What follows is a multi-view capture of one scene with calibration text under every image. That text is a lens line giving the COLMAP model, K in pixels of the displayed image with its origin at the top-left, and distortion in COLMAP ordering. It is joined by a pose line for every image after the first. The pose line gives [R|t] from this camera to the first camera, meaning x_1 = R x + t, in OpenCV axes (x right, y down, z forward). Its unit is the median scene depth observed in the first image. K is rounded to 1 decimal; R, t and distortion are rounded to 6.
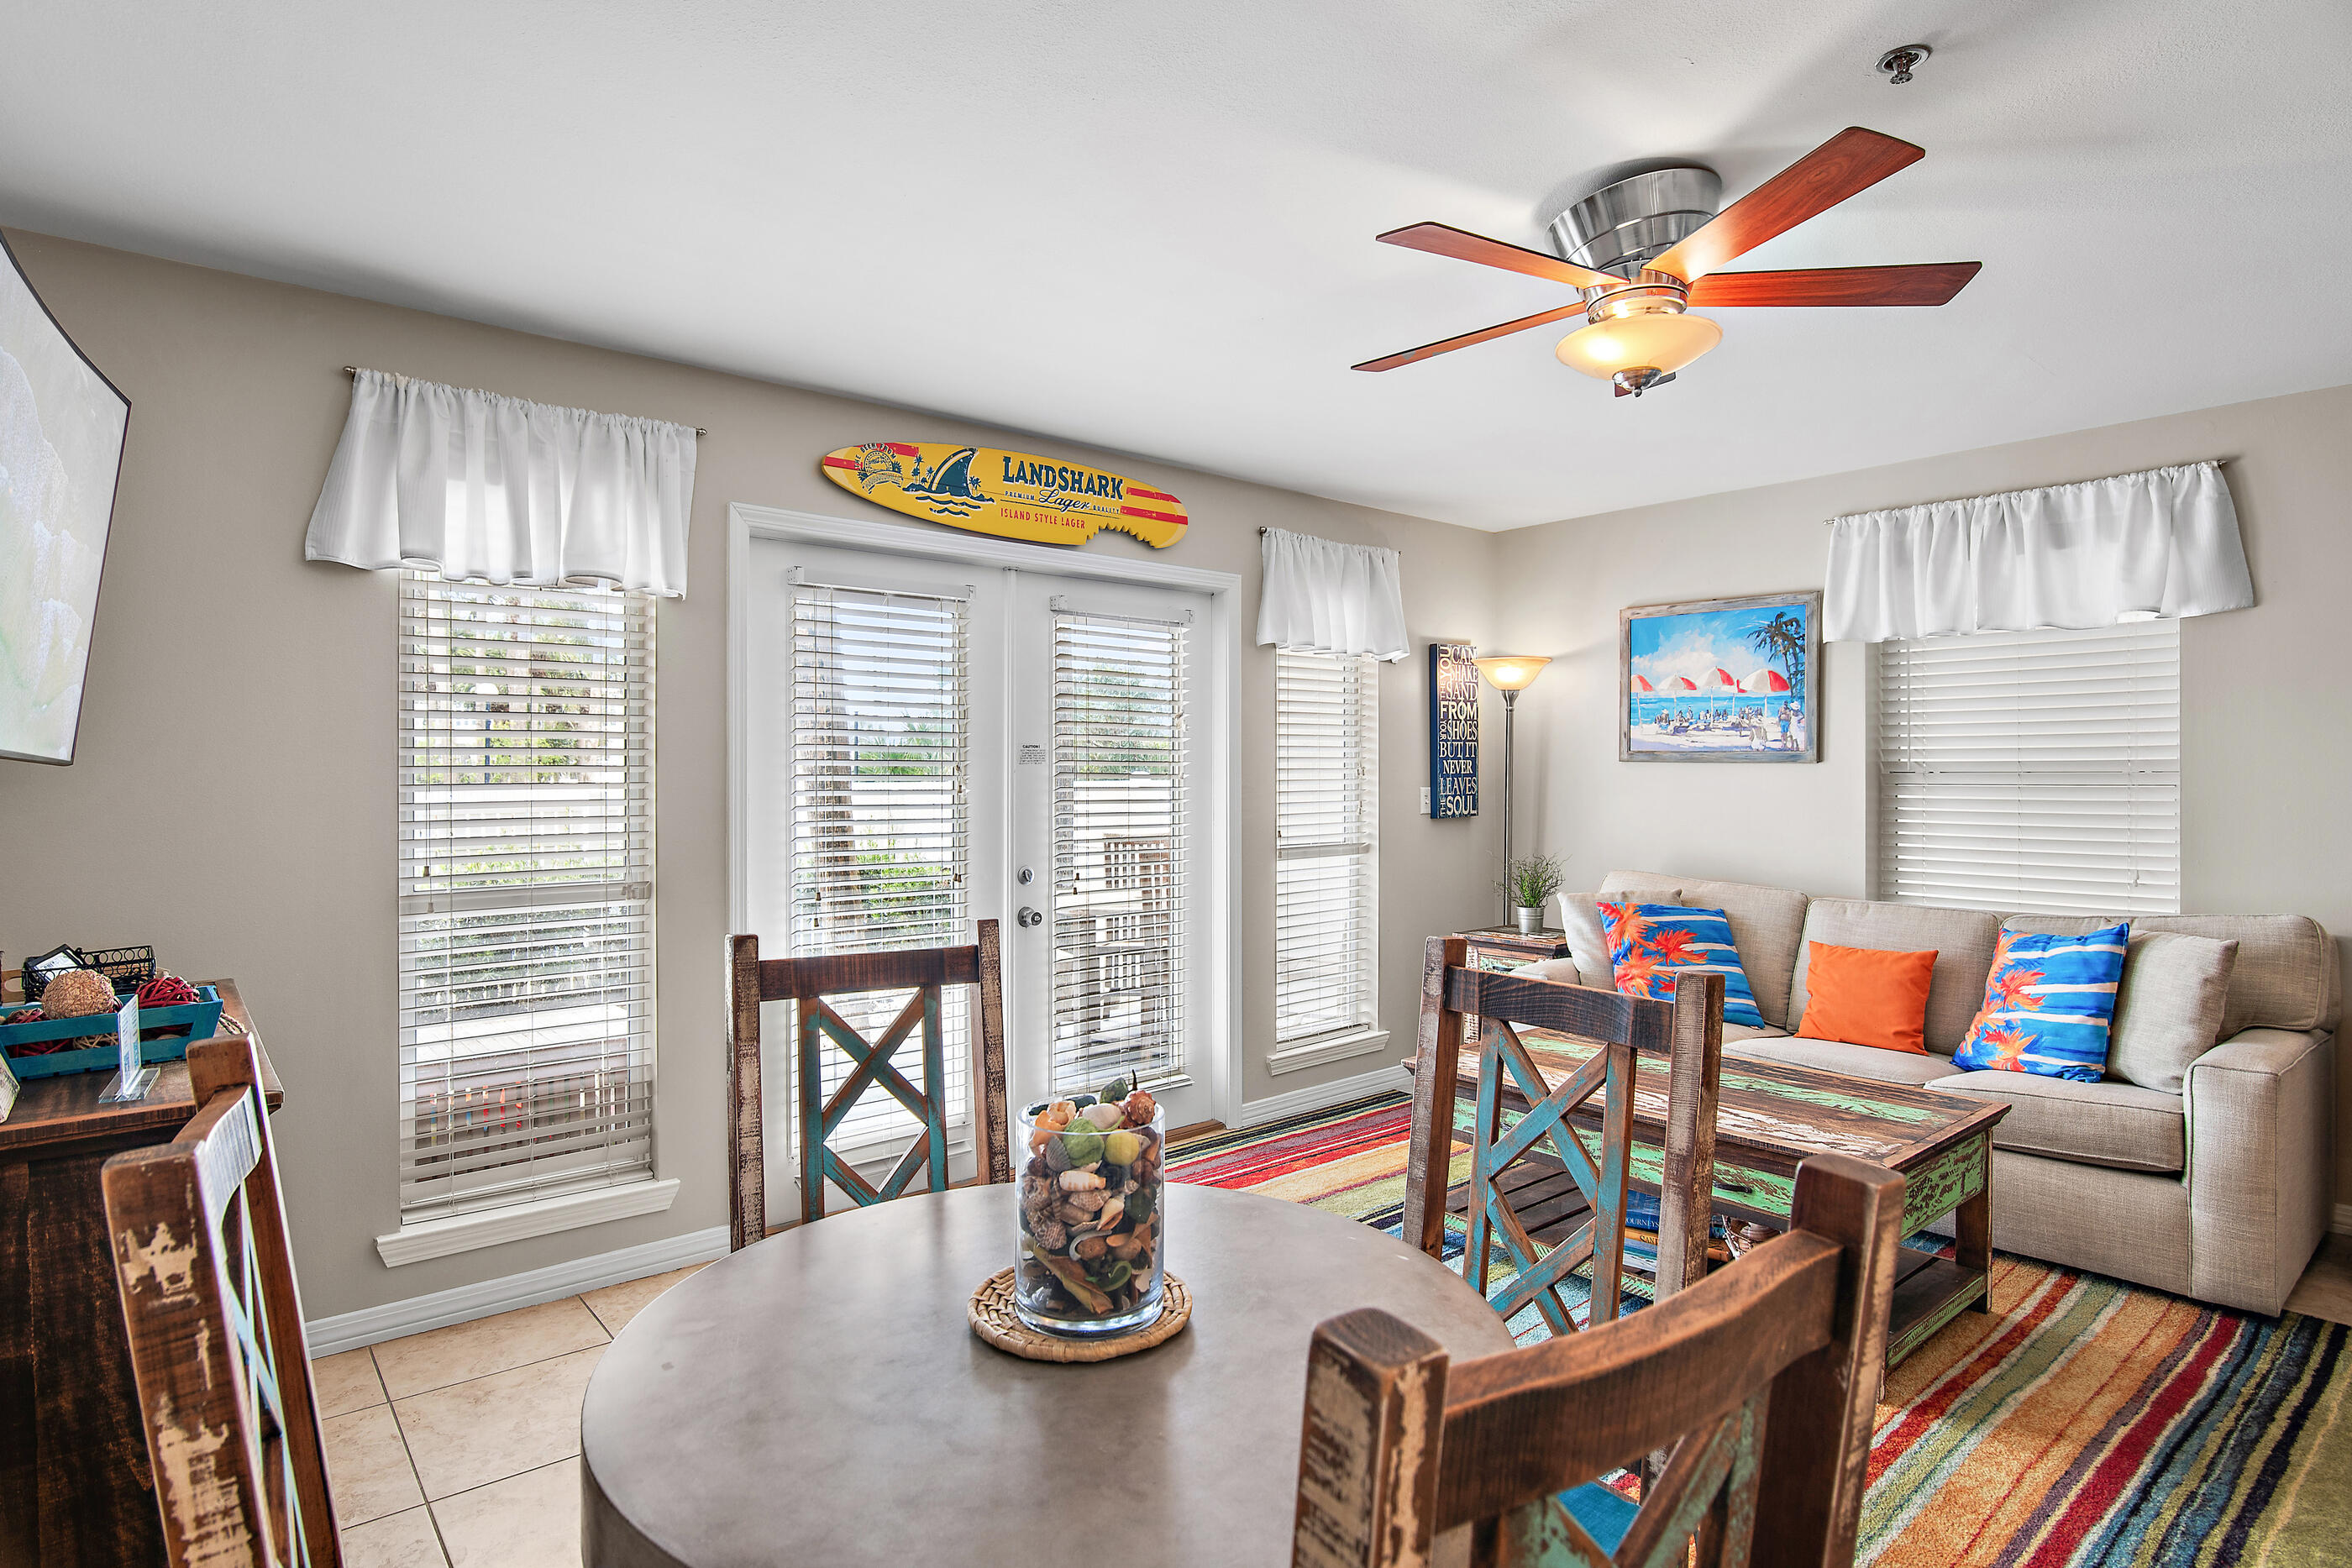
lens RADIAL K [[1180.8, 0, 1176.0], [0, 1180.8, 784.0], [0, 0, 1]] dist [-0.002796, -0.000284]
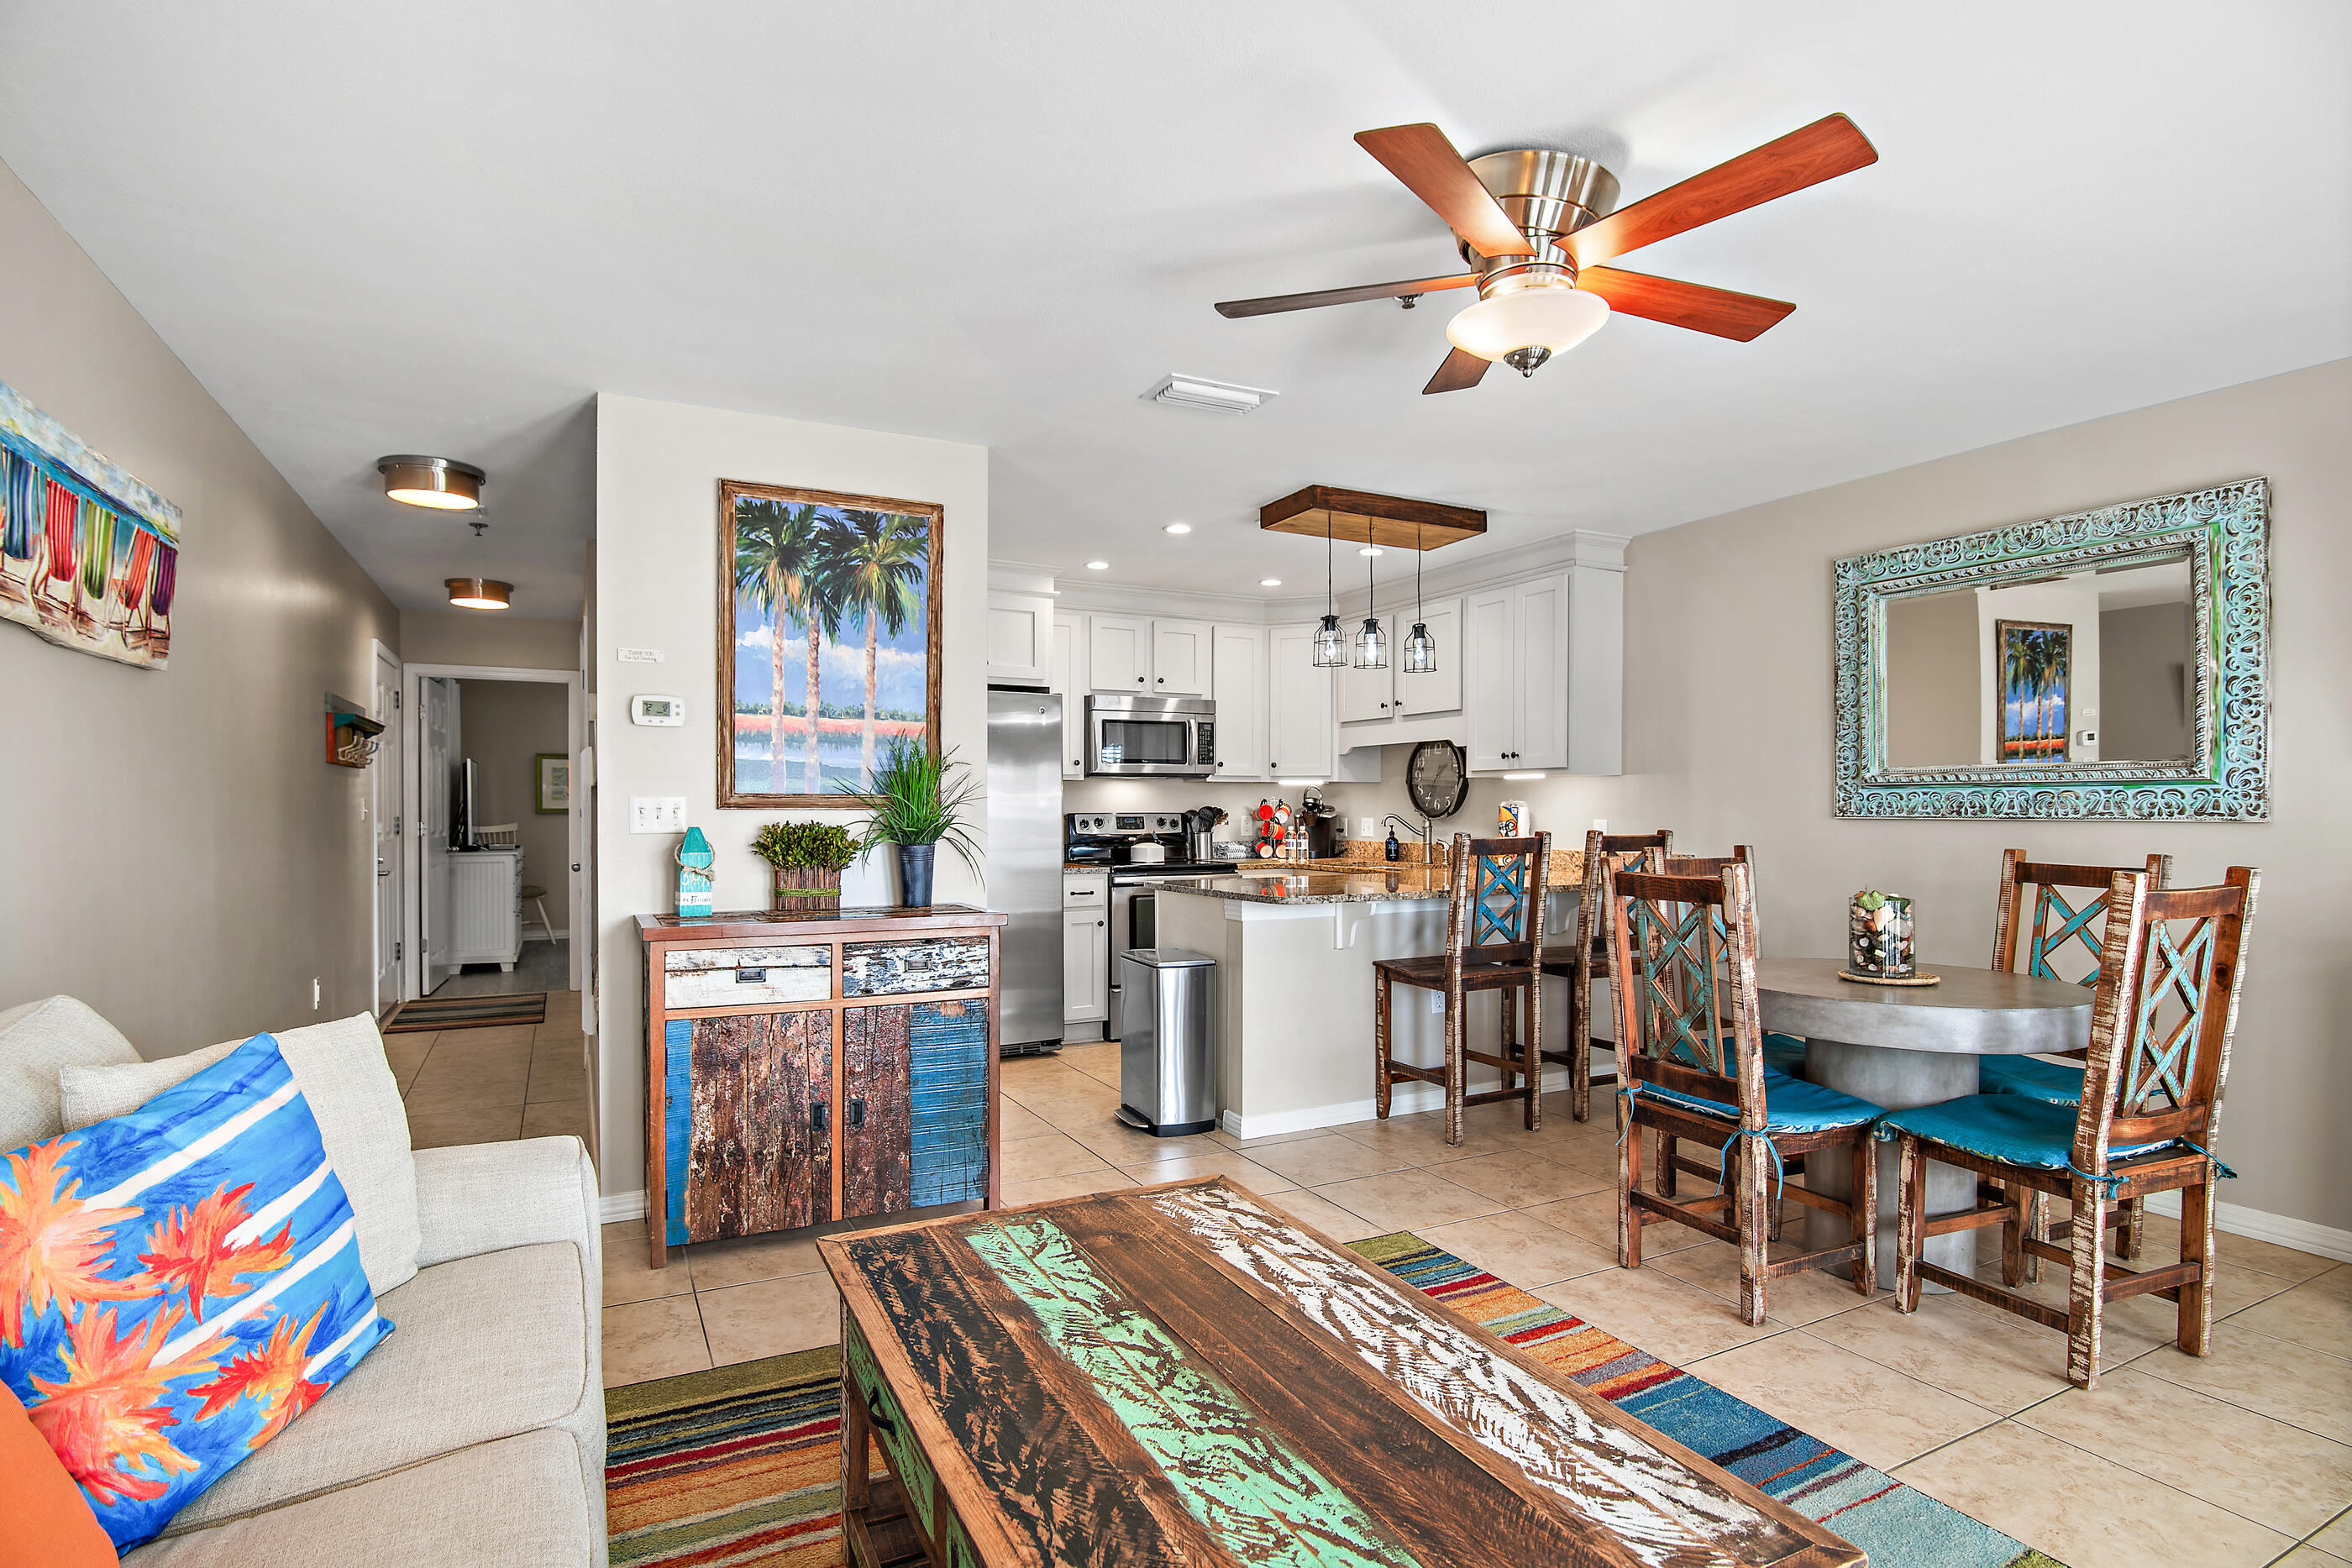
lens RADIAL K [[1132.5, 0, 1093.2], [0, 1132.5, 825.0], [0, 0, 1]] dist [-0.027244, -0.000184]
pose [[-0.970910, -0.002360, 0.239434, 0.315408], [0.004441, 0.999602, 0.027862, 0.015204], [-0.239405, 0.028115, -0.970513, 1.269367]]
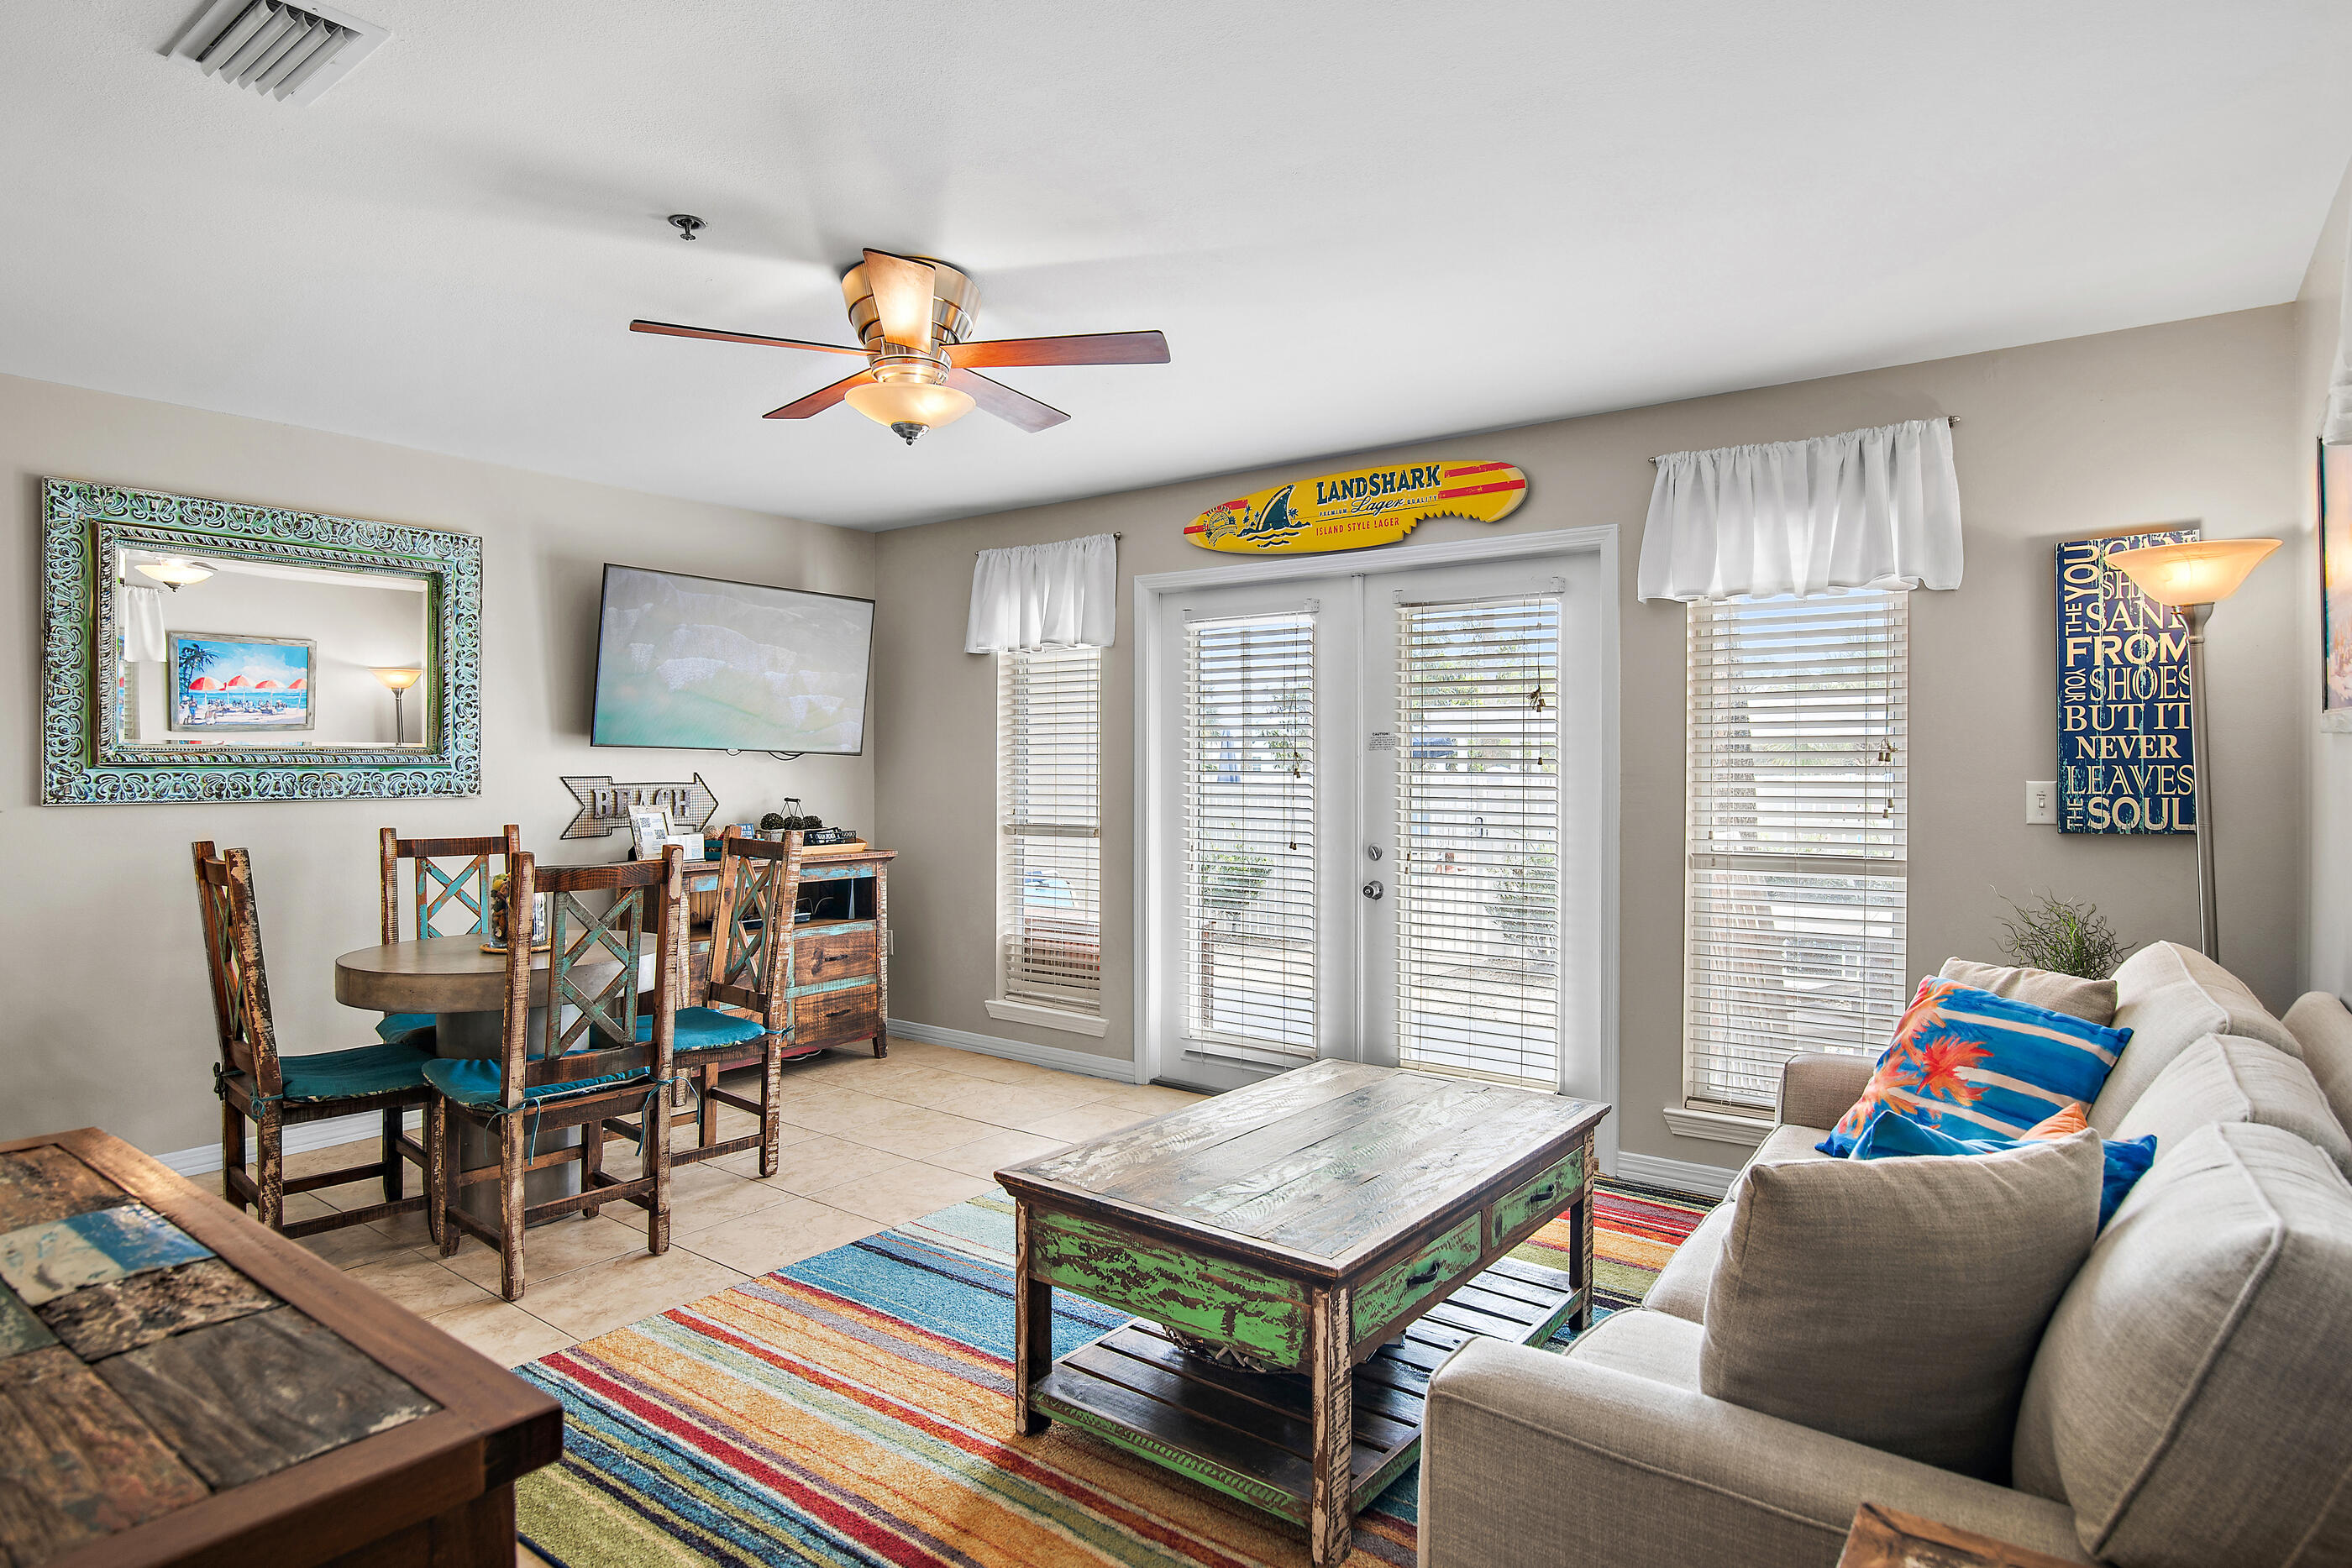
lens RADIAL K [[1283.0, 0, 1178.4], [0, 1283.0, 765.0], [0, 0, 1]] dist [-0.004680, -0.001017]
pose [[0.249382, 0.000390, -0.968405, 1.086102], [-0.011965, 0.999925, -0.002678, 0.002454], [0.968331, 0.012255, 0.249368, 0.590097]]
